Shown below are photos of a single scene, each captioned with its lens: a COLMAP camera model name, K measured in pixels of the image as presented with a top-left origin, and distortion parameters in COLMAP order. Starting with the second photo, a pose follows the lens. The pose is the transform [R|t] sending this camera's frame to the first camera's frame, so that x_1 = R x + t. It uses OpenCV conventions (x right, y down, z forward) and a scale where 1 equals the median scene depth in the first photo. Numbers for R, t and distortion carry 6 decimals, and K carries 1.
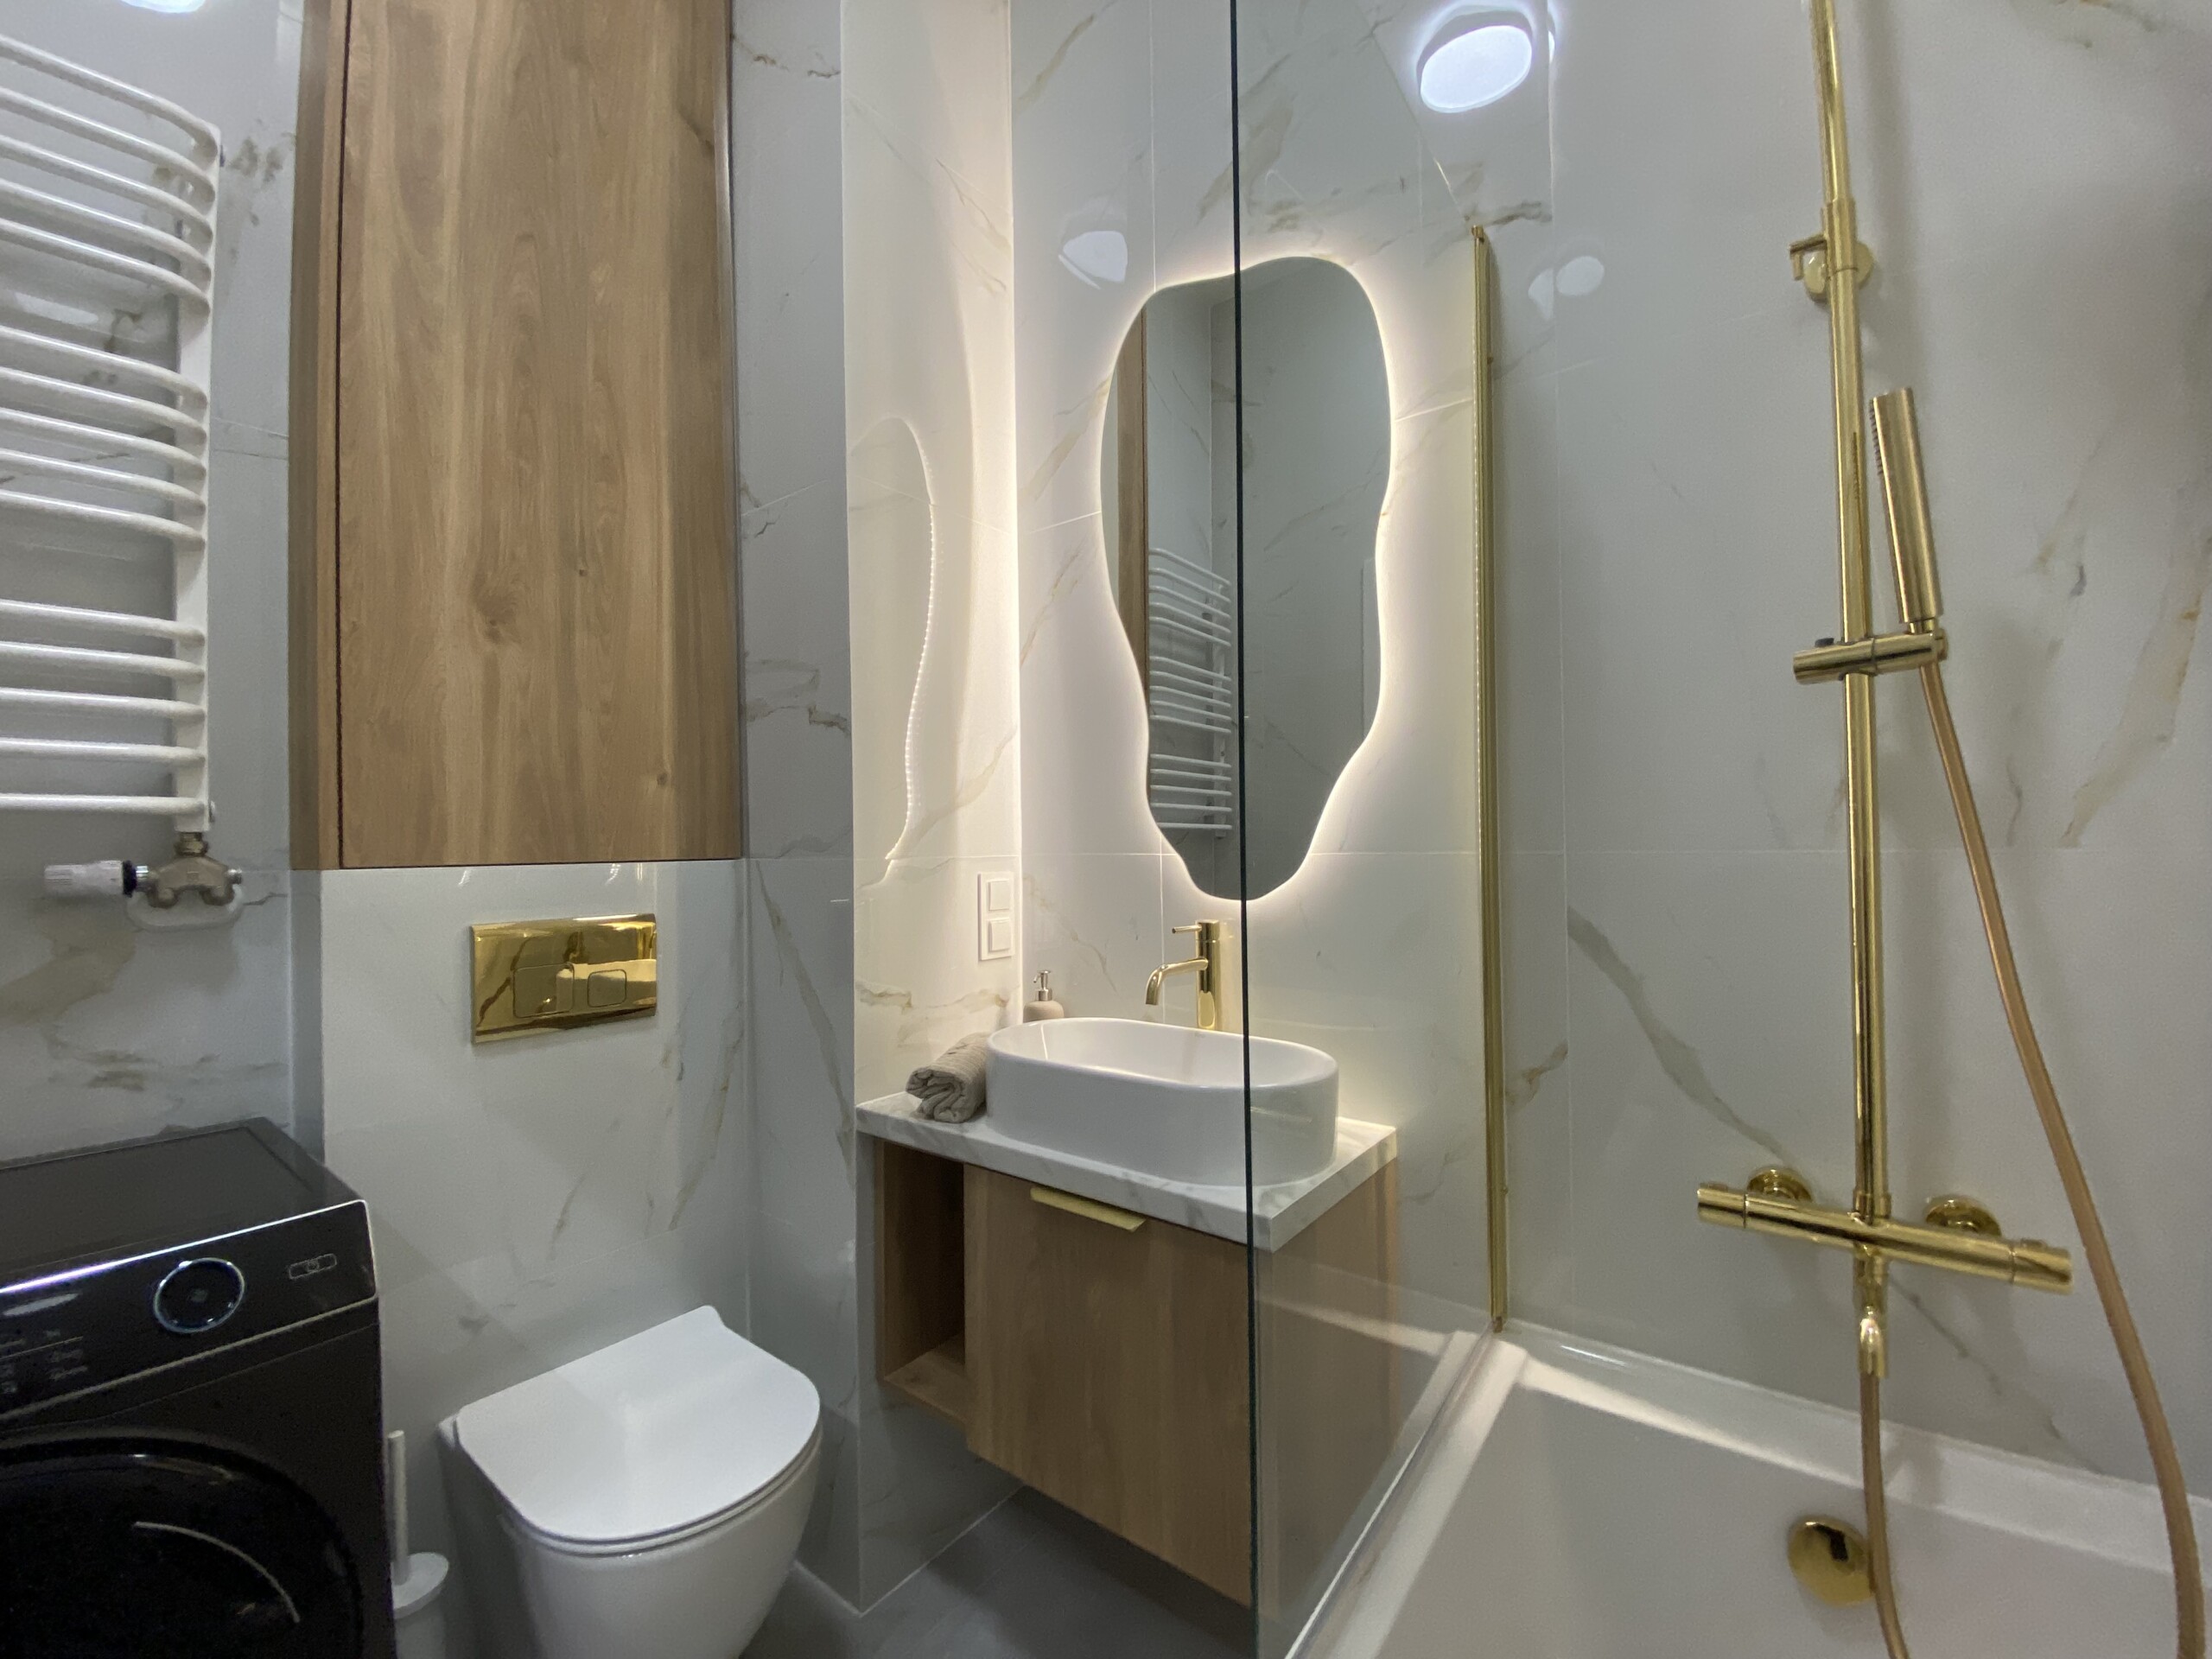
lens RADIAL K [[898.6, 0, 1112.2], [0, 898.6, 838.1], [0, 0, 1]] dist [0.016874, -0.018711]
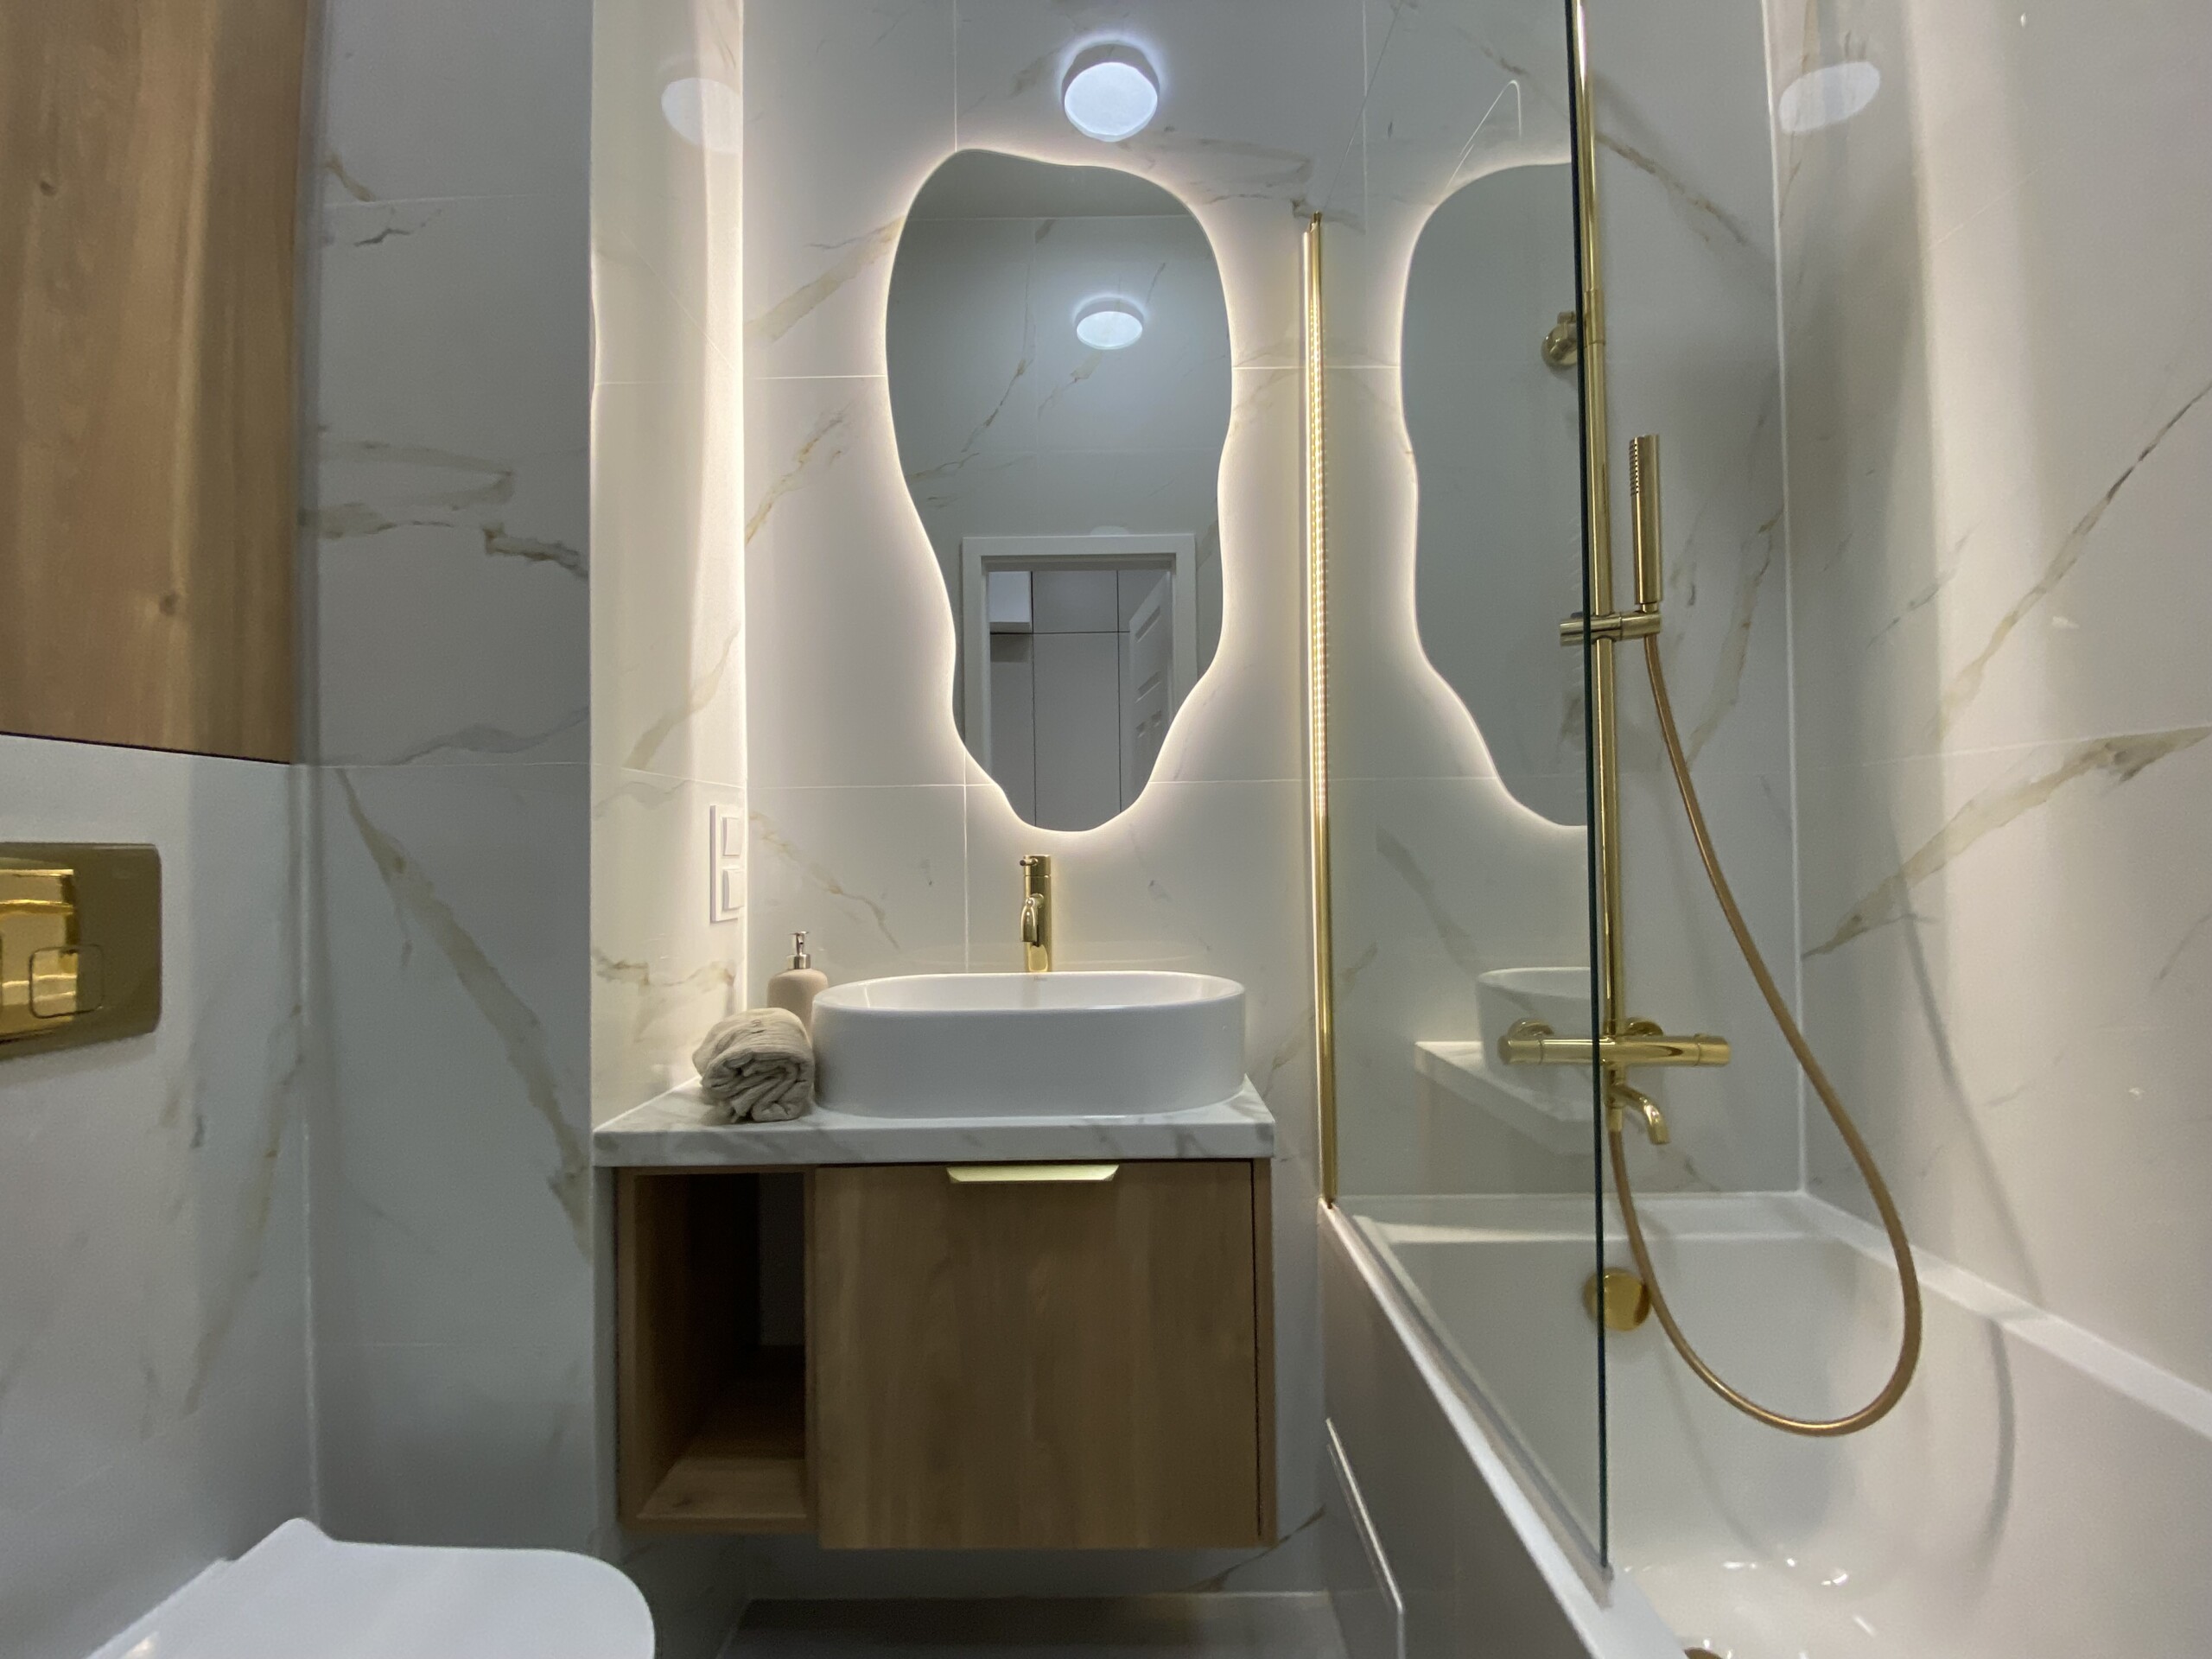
lens RADIAL K [[898.6, 0, 1111.4], [0, 898.6, 839.0], [0, 0, 1]] dist [0.016874, -0.018711]
pose [[0.801470, 0.011562, 0.597923, -0.378316], [0.000944, 0.999787, -0.020599, 0.095389], [-0.598034, 0.017074, 0.801289, 0.229123]]
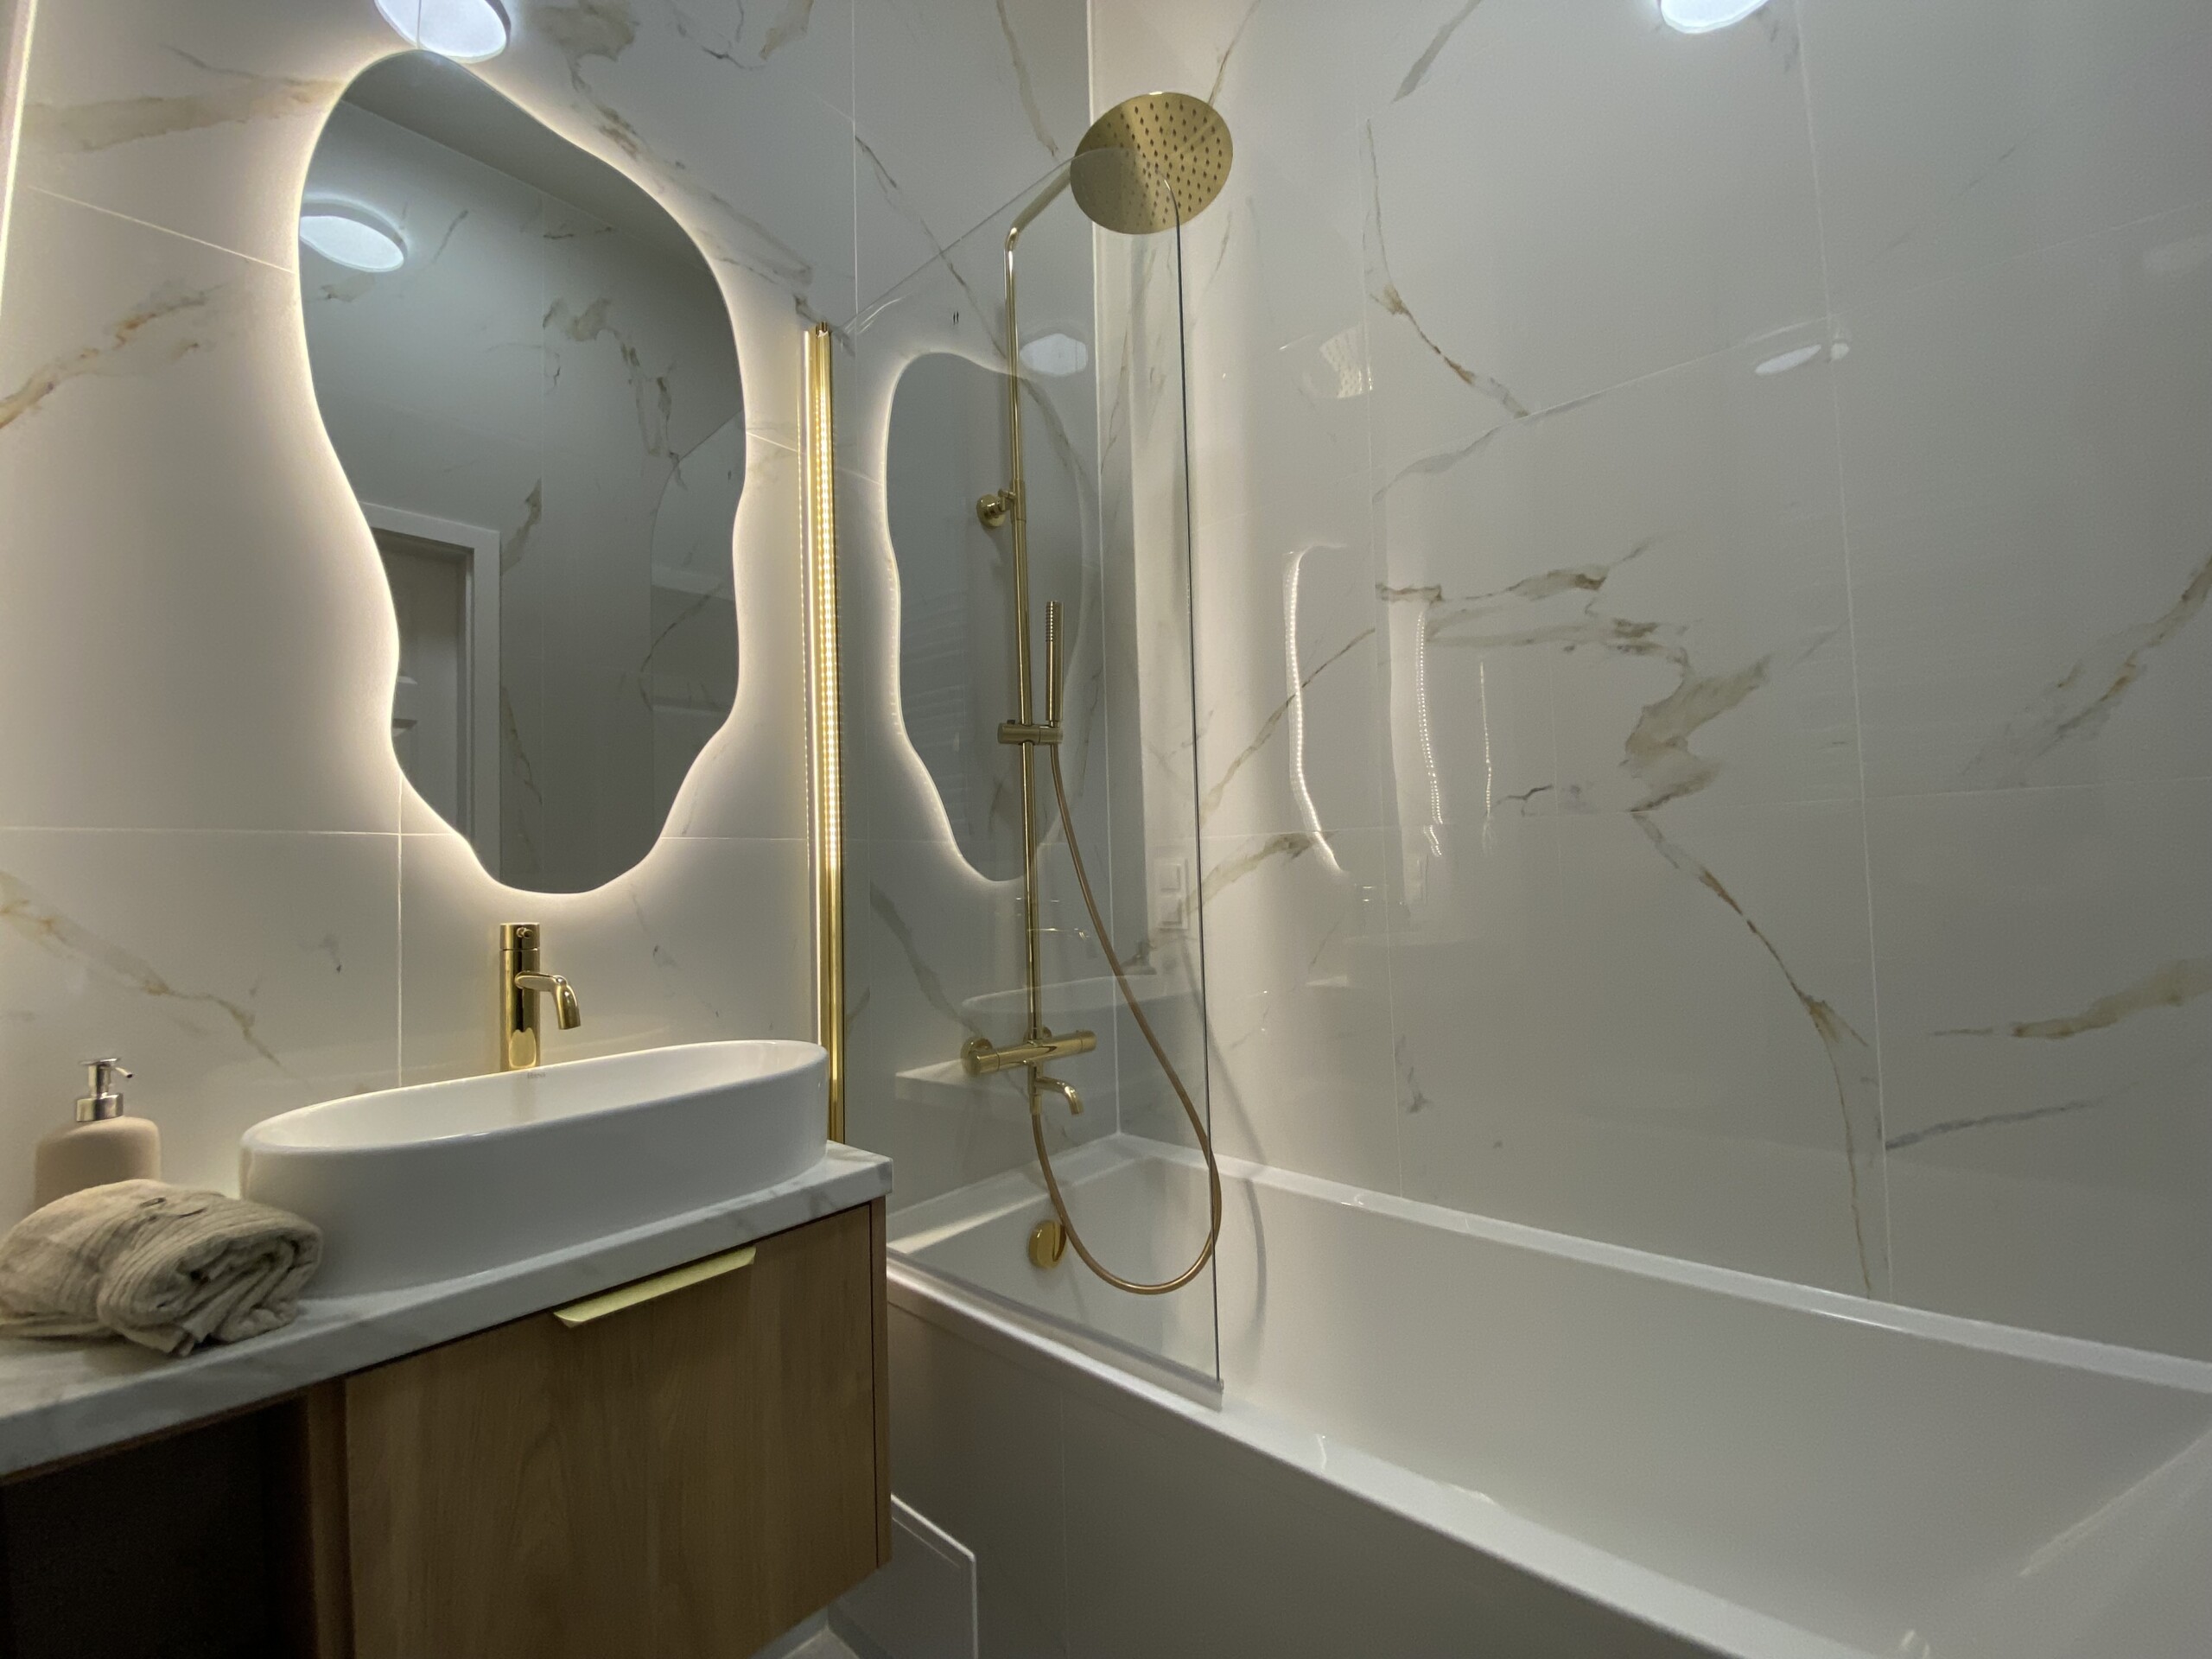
lens RADIAL K [[898.6, 0, 1102.4], [0, 898.6, 837.6], [0, 0, 1]] dist [0.016874, -0.018711]
pose [[0.076967, 0.056766, 0.995416, -0.610580], [0.024855, 0.997958, -0.058833, 0.077701], [-0.996724, 0.029270, 0.075399, 0.460214]]
